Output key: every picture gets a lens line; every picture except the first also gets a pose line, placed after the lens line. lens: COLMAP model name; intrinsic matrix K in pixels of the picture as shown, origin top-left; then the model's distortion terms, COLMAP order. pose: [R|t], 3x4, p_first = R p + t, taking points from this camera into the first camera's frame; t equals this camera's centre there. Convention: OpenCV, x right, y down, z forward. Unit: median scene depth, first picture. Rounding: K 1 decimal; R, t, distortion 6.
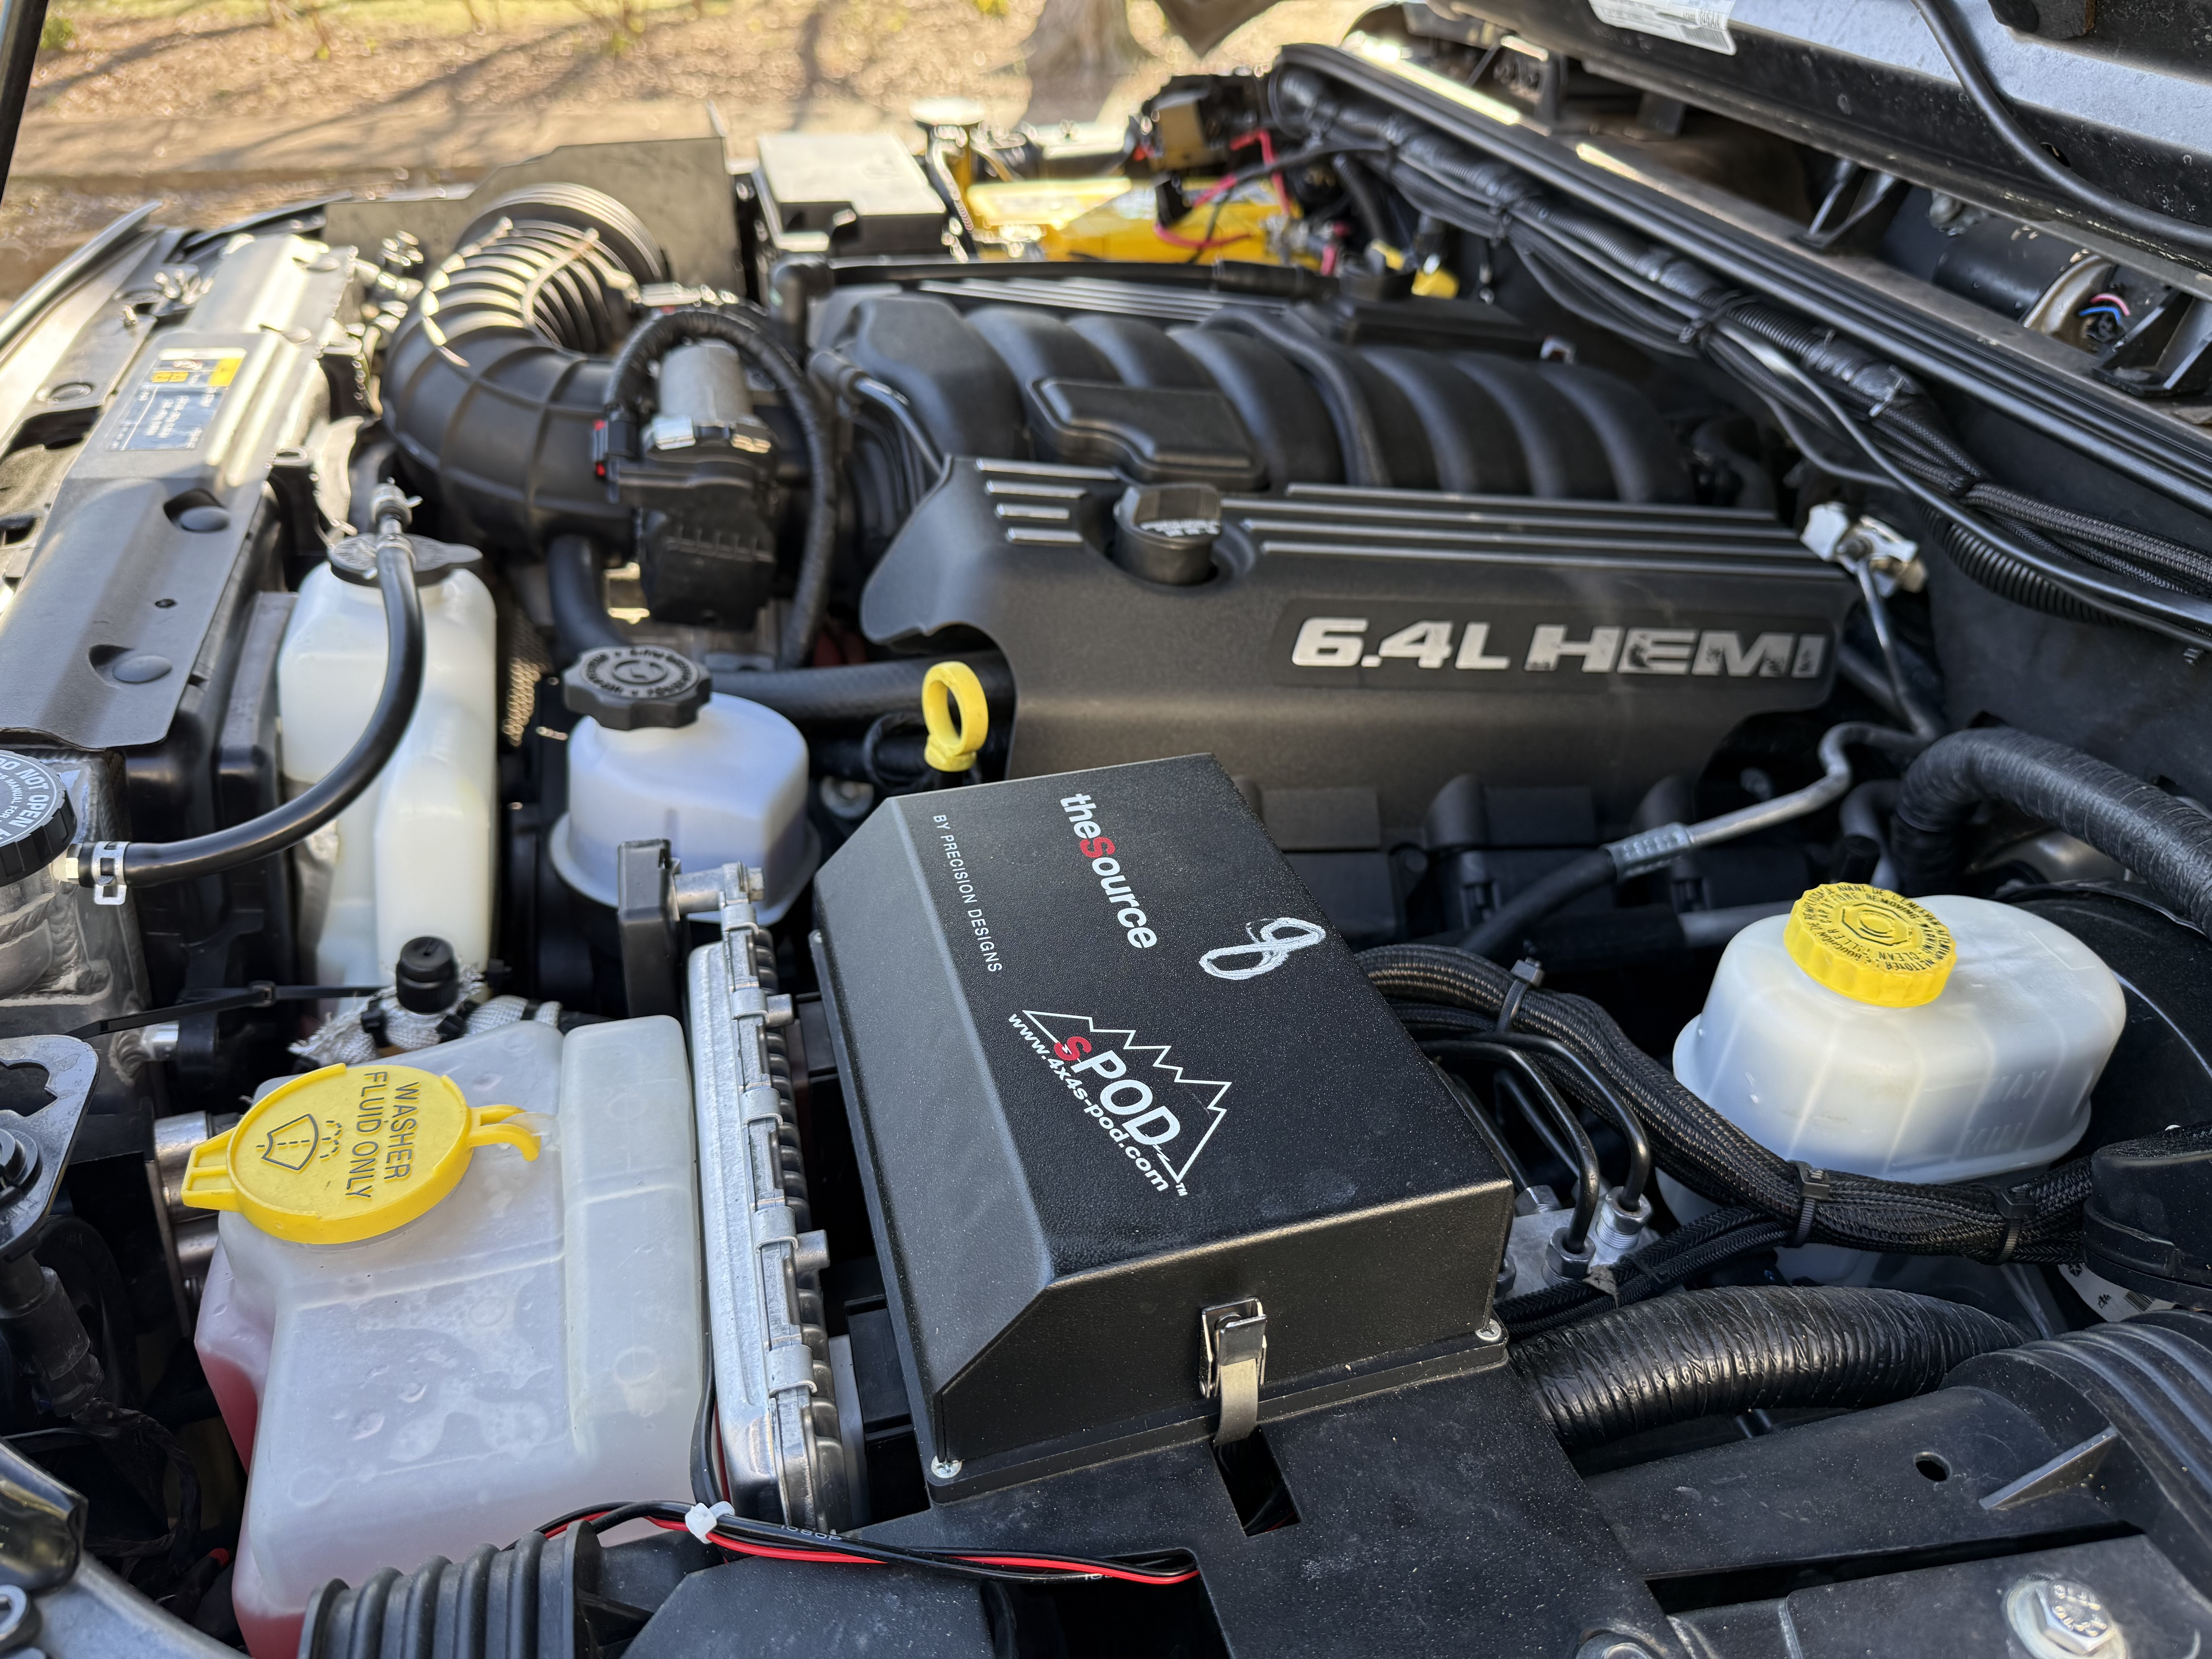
lens RADIAL K [[1530.1, 0, 1106.0], [0, 1530.1, 829.5], [0, 0, 1]] dist [0.079741, -0.141614]
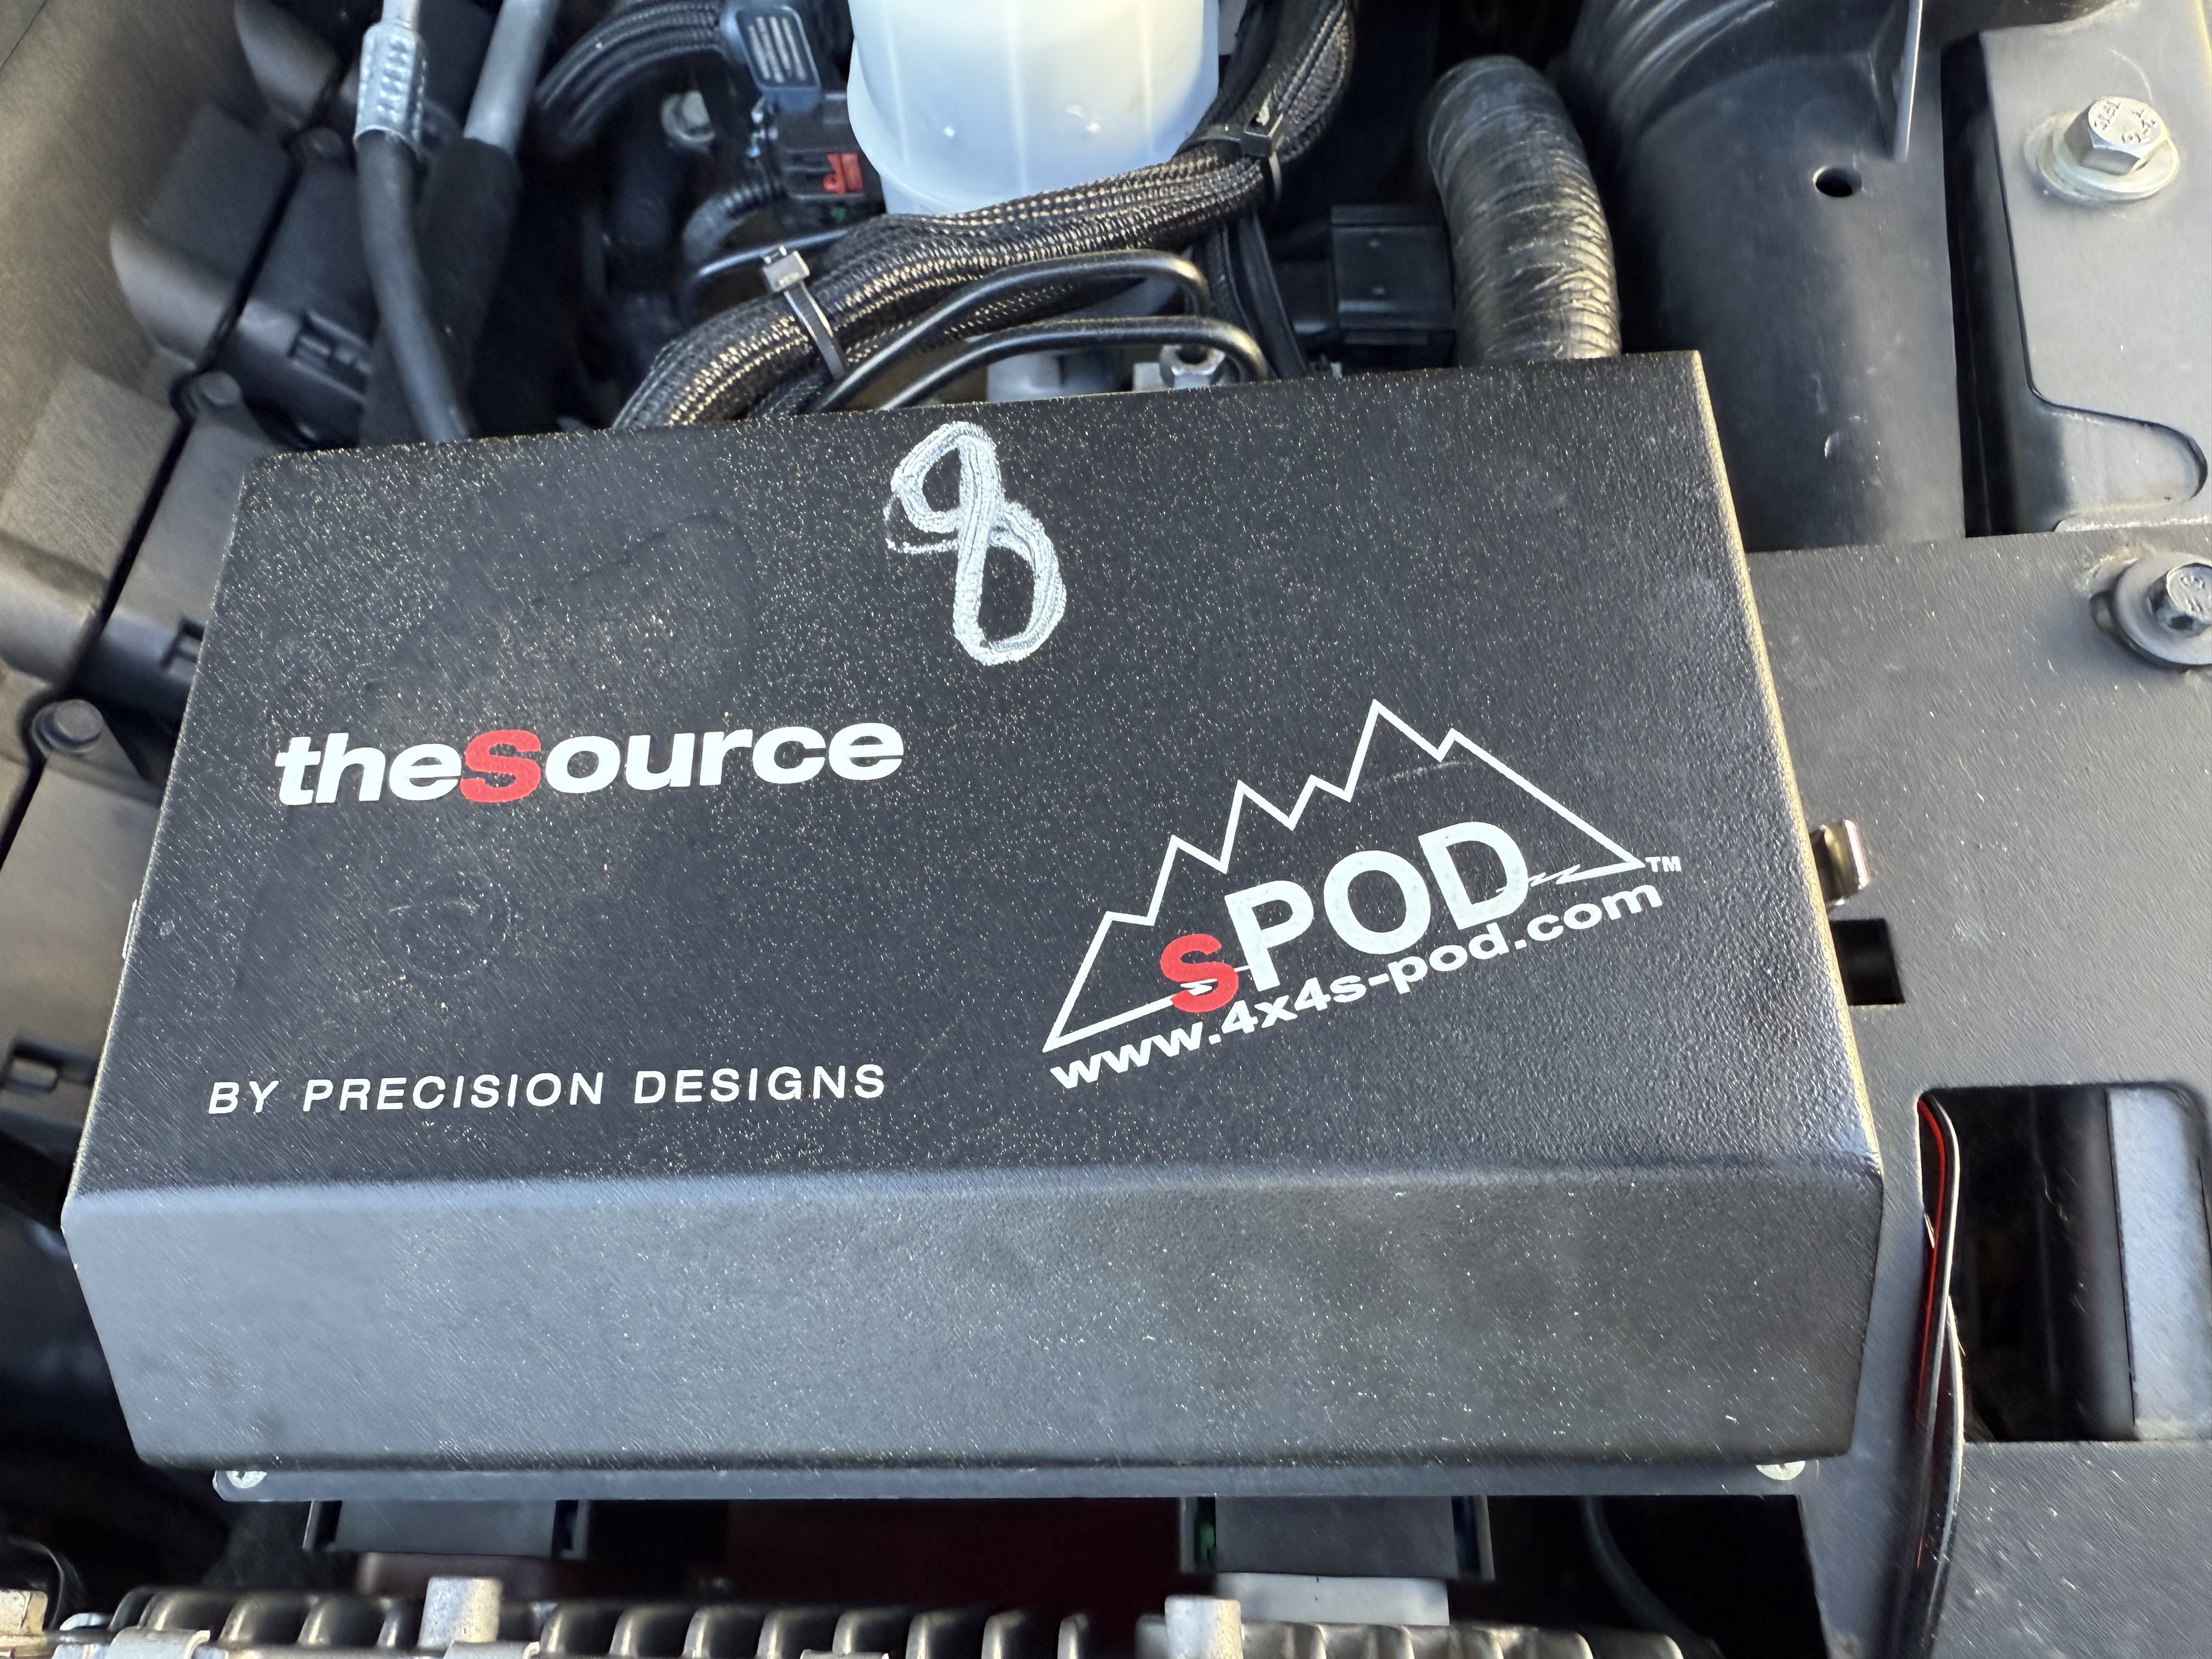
lens RADIAL K [[1651.2, 0, 1106.0], [0, 1651.2, 829.5], [0, 0, 1]] dist [0.003141, 0.000455]
pose [[0.280630, -0.887529, 0.365429, -0.166474], [0.614692, 0.458594, 0.641752, -0.201189], [-0.737157, 0.044531, 0.674252, 0.680370]]
